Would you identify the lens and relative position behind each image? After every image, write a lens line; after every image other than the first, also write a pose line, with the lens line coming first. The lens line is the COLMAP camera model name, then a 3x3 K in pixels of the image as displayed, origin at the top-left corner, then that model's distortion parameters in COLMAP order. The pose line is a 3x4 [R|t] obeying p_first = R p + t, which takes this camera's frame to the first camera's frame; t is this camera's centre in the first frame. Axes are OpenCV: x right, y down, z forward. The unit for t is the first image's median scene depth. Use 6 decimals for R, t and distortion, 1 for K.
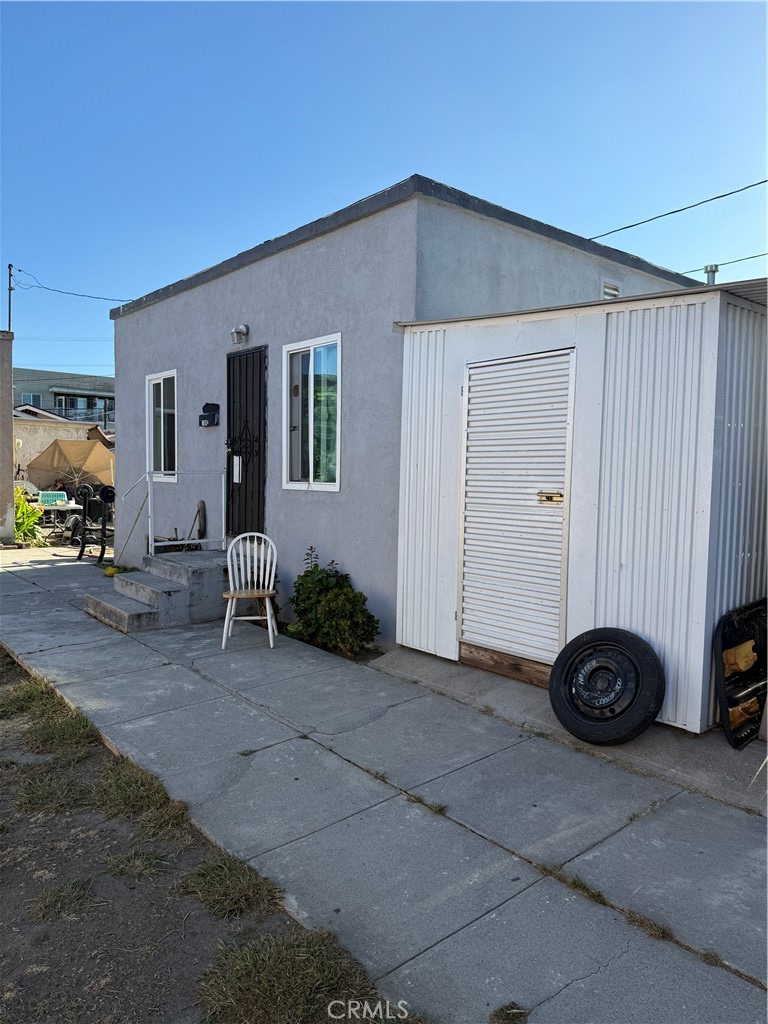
lens RADIAL K [[704.2, 0, 385.6], [0, 704.2, 515.3], [0, 0, 1]] dist [0.123899, -0.226235]
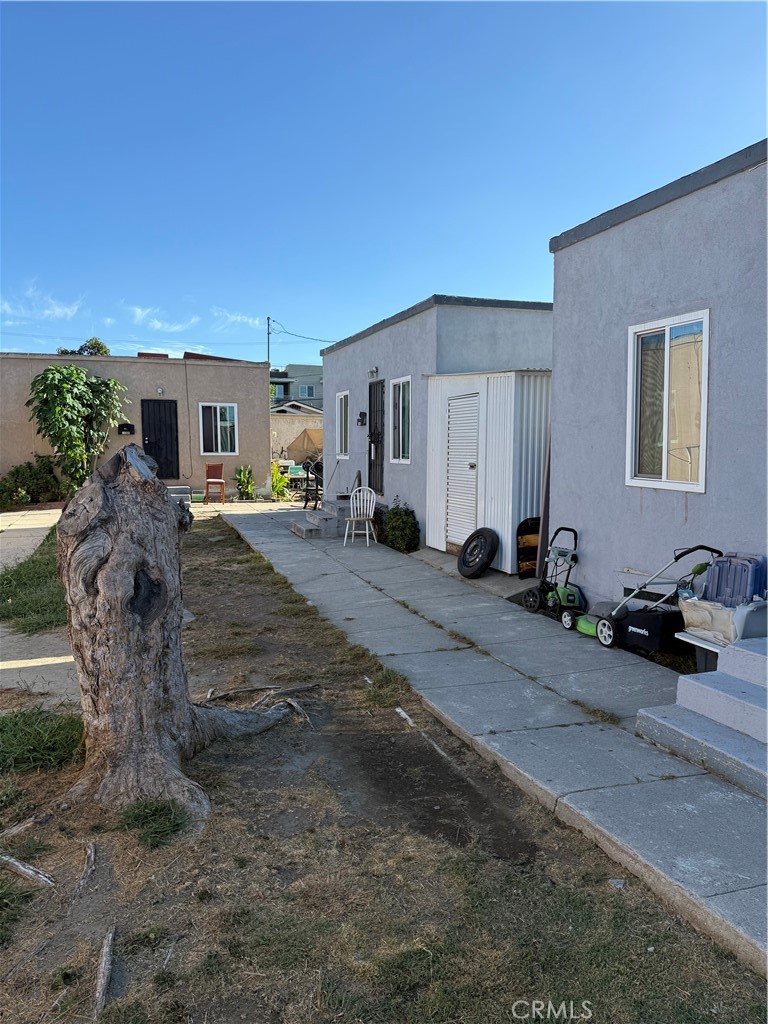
lens RADIAL K [[704.2, 0, 385.6], [0, 704.2, 515.3], [0, 0, 1]] dist [0.123899, -0.226235]
pose [[0.935335, 0.020839, -0.353150, 0.482505], [-0.008260, 0.999278, 0.037089, 0.028178], [0.353668, -0.031774, 0.934831, -0.658051]]
